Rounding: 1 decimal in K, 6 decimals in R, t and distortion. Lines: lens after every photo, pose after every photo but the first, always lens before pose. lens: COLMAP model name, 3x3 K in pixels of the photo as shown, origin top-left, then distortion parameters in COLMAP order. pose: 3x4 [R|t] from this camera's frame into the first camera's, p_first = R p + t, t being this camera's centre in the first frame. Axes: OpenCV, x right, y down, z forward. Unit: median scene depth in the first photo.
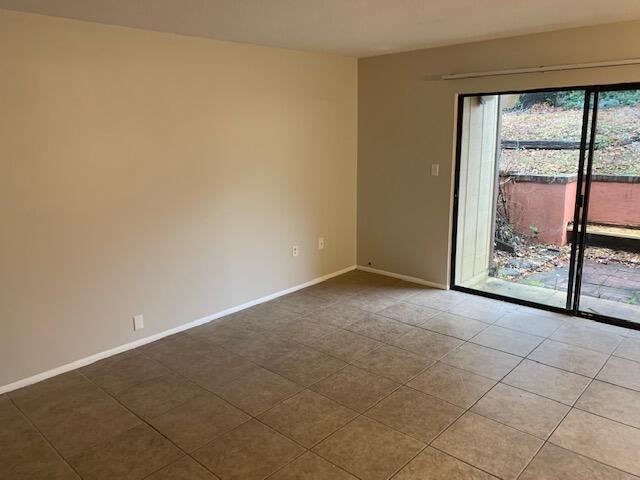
lens RADIAL K [[482.5, 0, 315.3], [0, 482.5, 241.5], [0, 0, 1]] dist [0.014670, -0.004174]
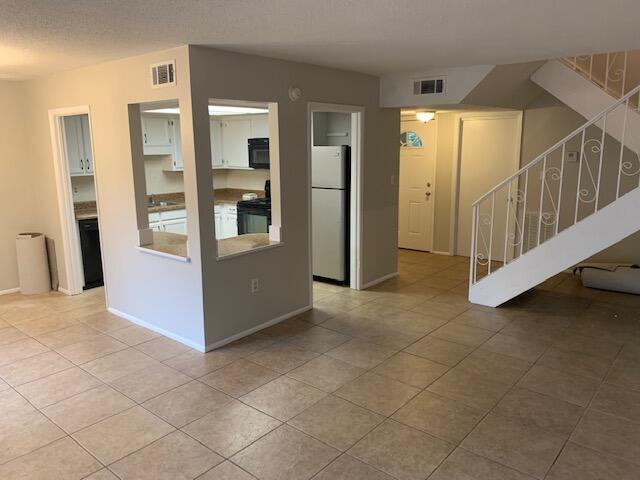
lens RADIAL K [[482.5, 0, 325.9], [0, 482.5, 242.0], [0, 0, 1]] dist [0.014670, -0.004174]
pose [[-0.997384, 0.043410, -0.057790, 0.107753], [0.016769, 0.916709, 0.399202, -0.247987], [0.070306, 0.397189, -0.915040, 1.099789]]
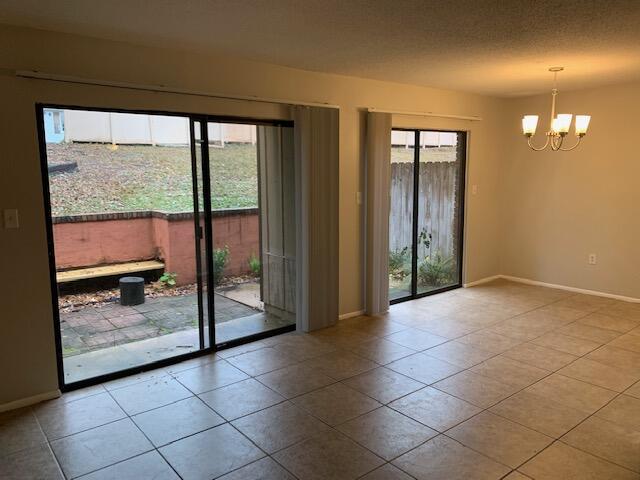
lens RADIAL K [[482.5, 0, 316.0], [0, 482.5, 242.4], [0, 0, 1]] dist [0.014670, -0.004174]
pose [[0.141280, -0.125852, 0.981937, -0.345741], [0.220916, 0.970882, 0.092650, -0.100291], [-0.965006, 0.203836, 0.164969, 0.586828]]
